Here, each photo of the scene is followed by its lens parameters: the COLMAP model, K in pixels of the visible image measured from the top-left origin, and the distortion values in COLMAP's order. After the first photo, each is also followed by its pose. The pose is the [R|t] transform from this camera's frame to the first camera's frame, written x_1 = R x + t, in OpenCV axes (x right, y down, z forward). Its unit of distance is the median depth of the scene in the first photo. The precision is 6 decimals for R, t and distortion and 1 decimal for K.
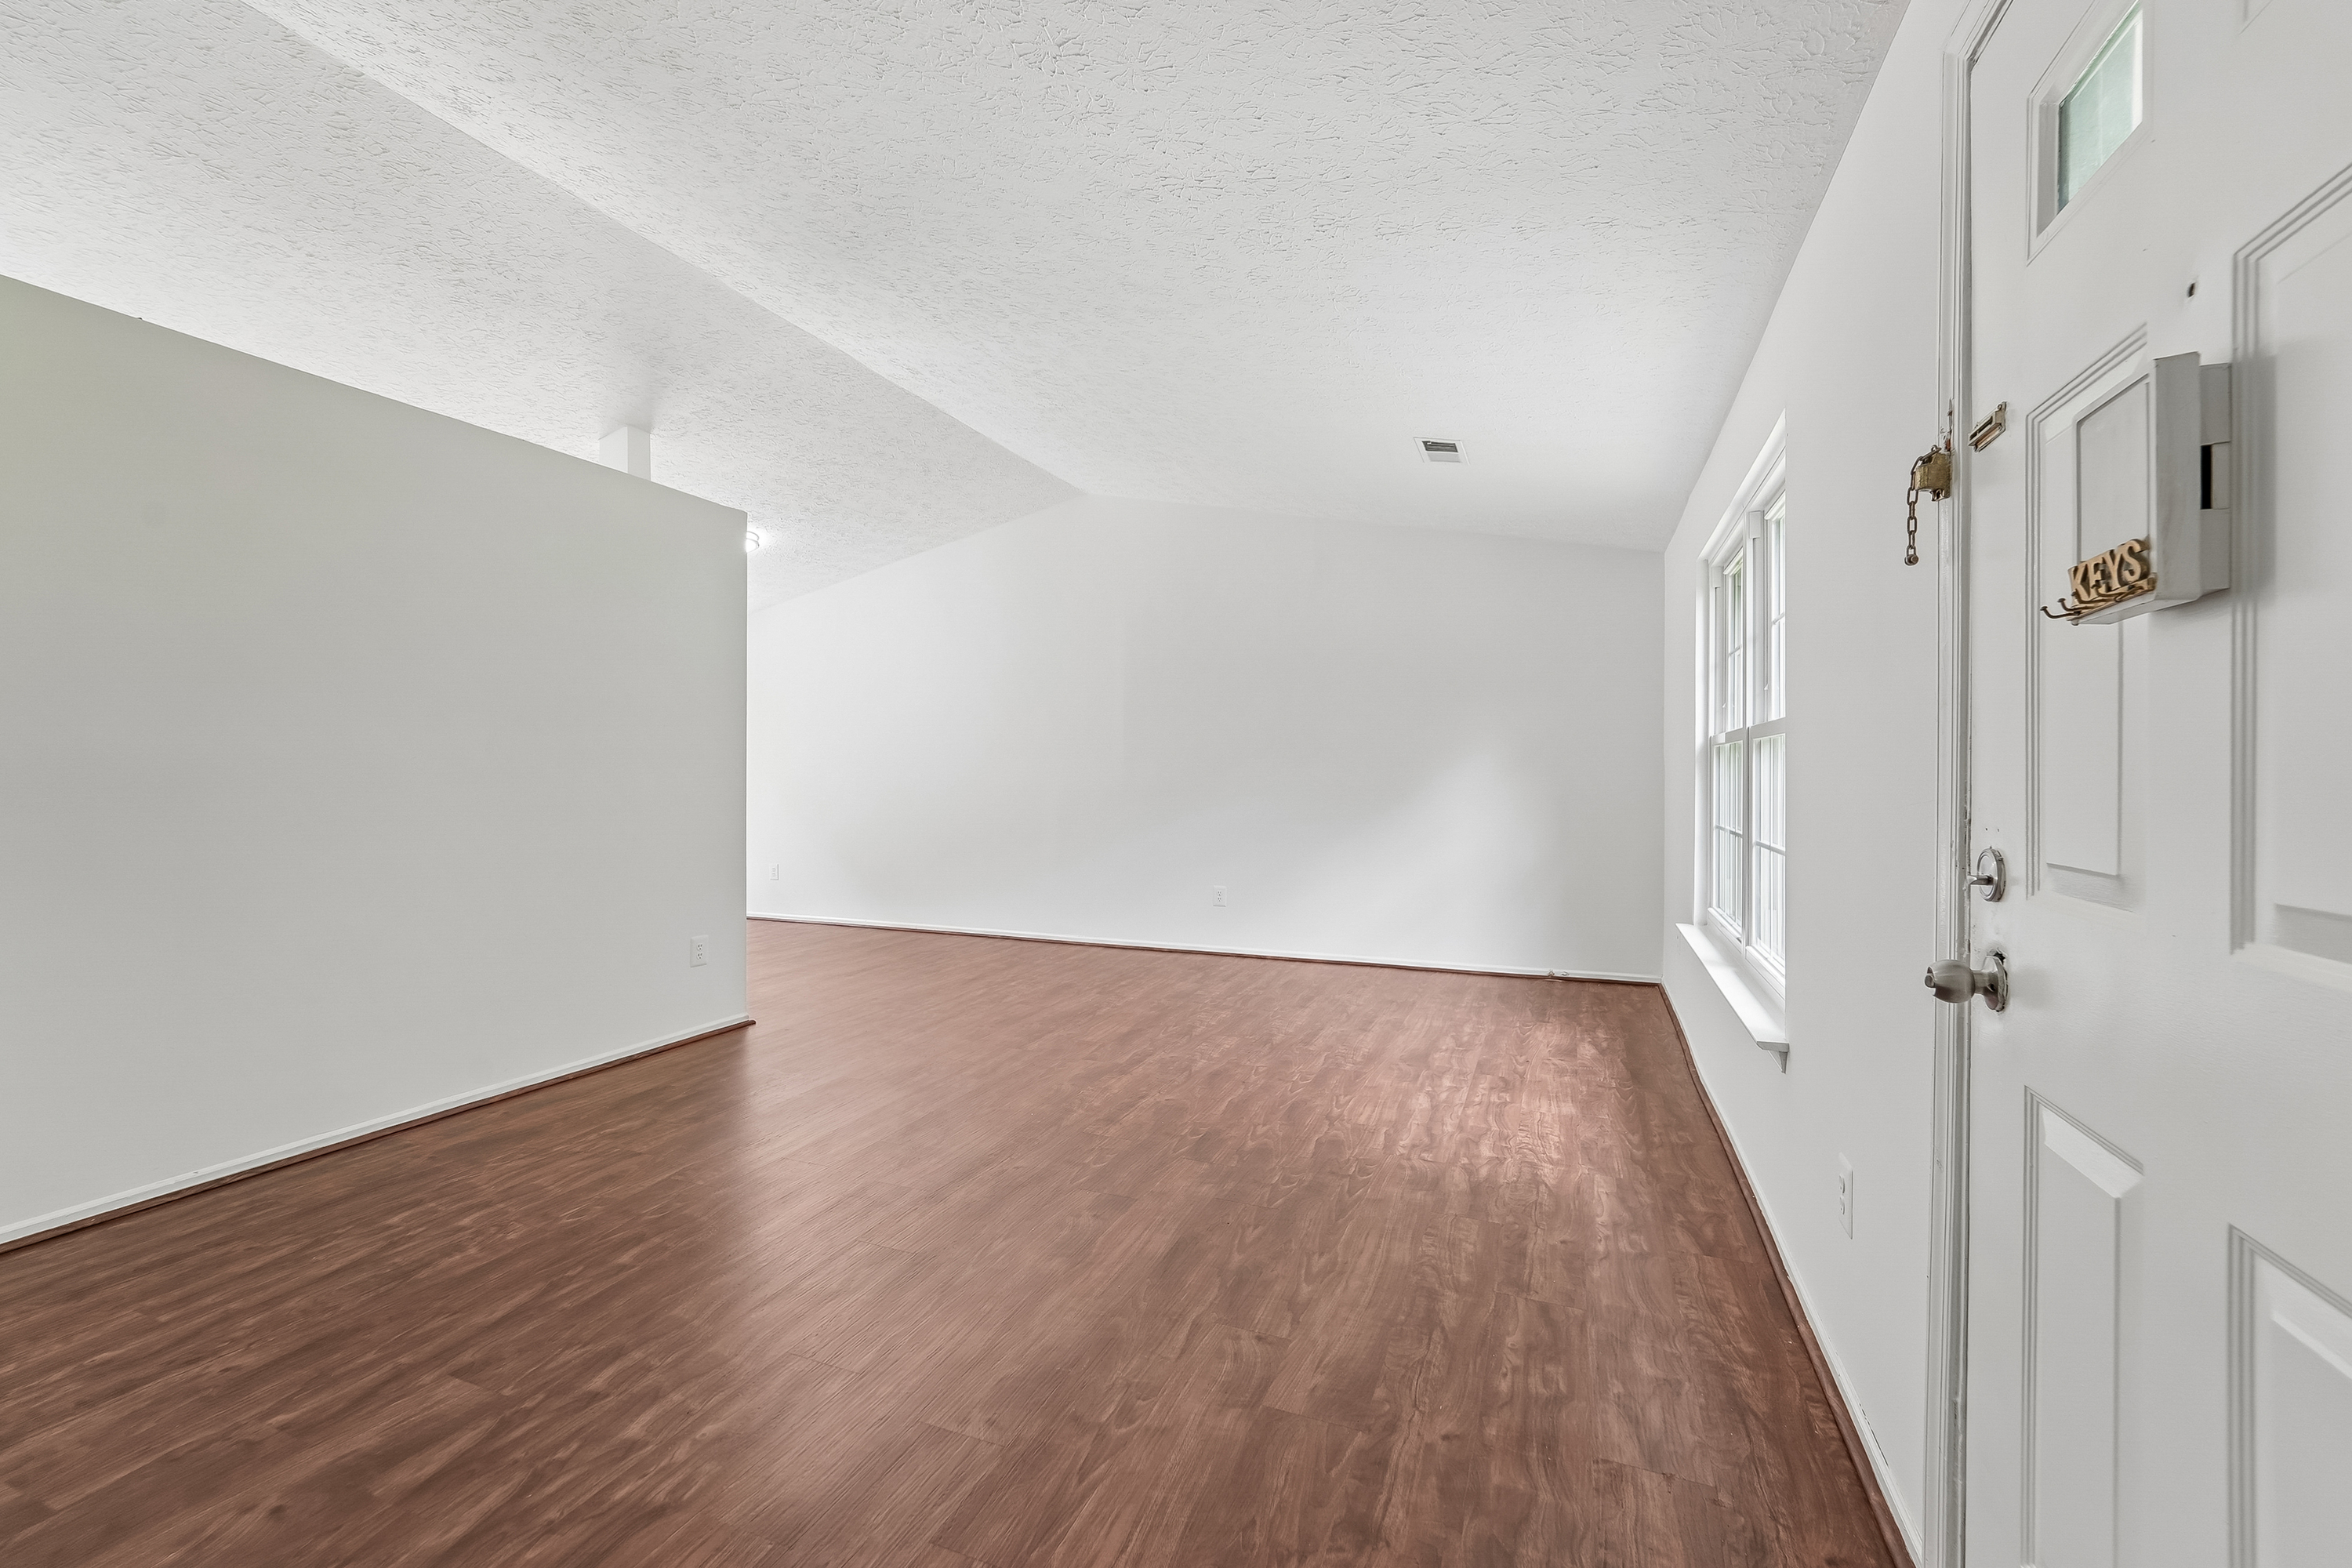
lens RADIAL K [[961.6, 0, 1188.0], [0, 961.6, 791.7], [0, 0, 1]] dist [-0.014469, 0.000876]
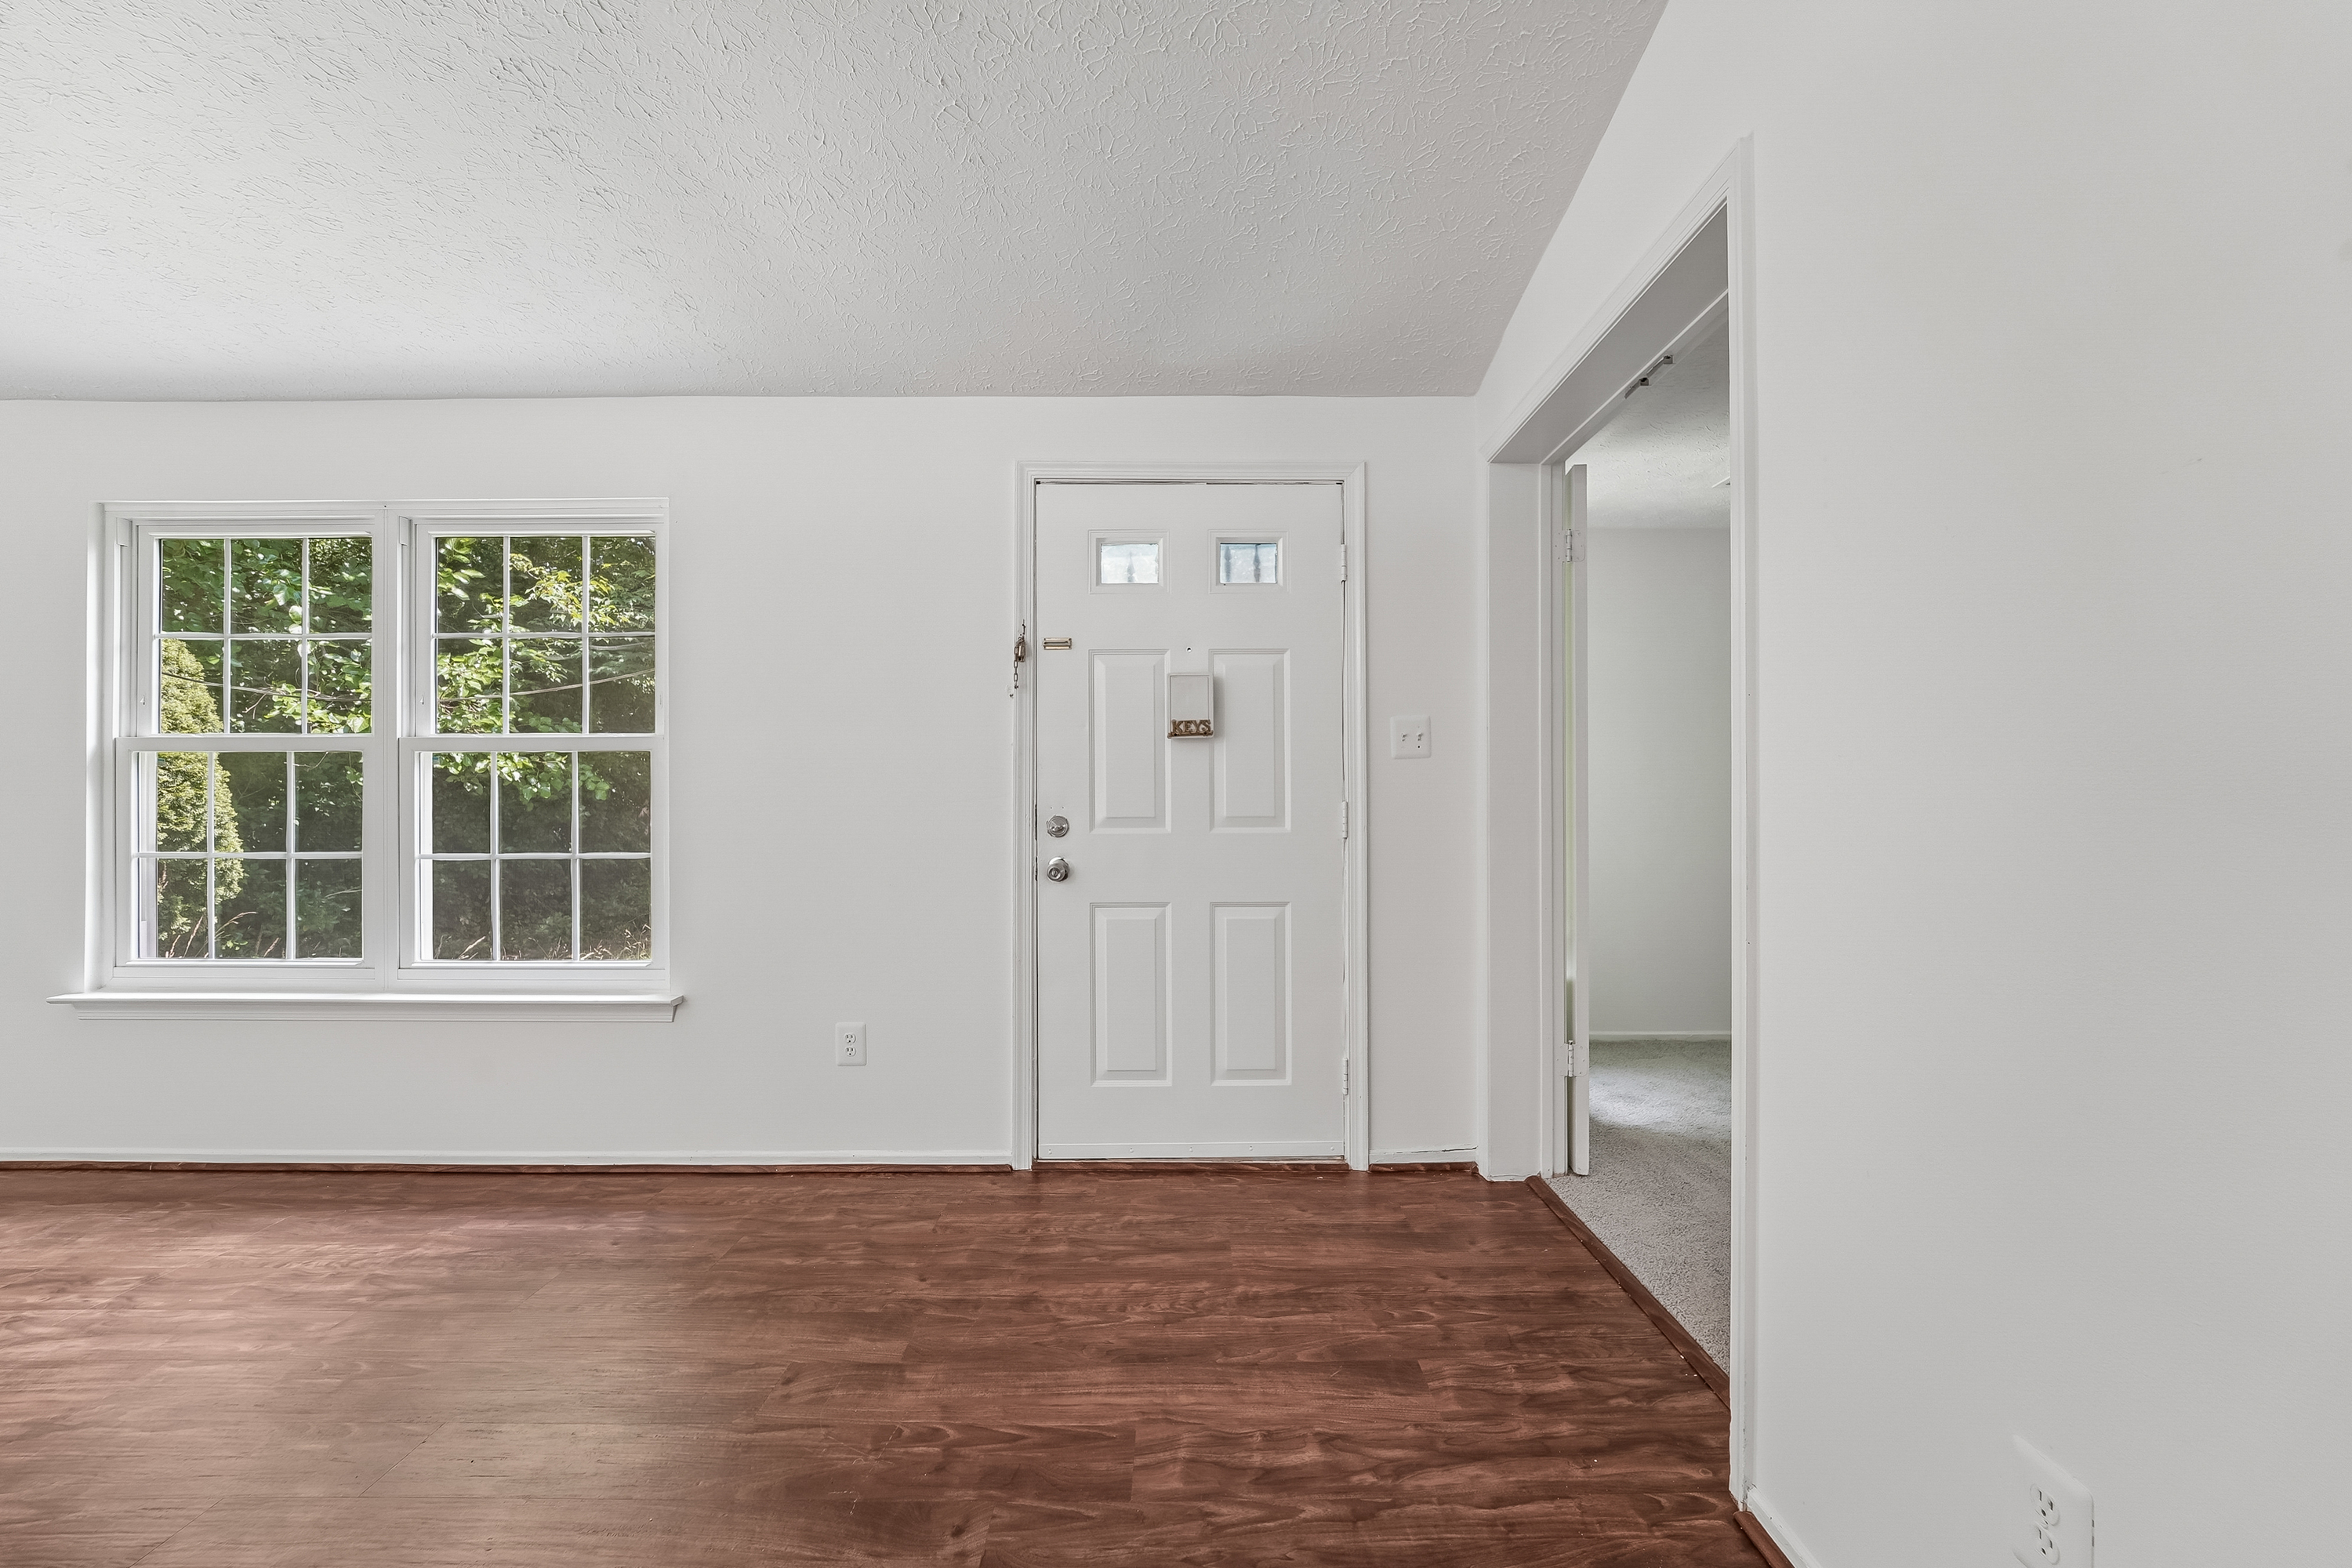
lens RADIAL K [[1056.2, 0, 1140.1], [0, 1056.2, 747.1], [0, 0, 1]] dist [-0.001953, -0.000680]
pose [[-0.362256, 0.027421, 0.931675, -0.727246], [0.019234, 0.999574, -0.021941, -0.022226], [-0.931880, 0.009971, -0.362629, 0.724684]]
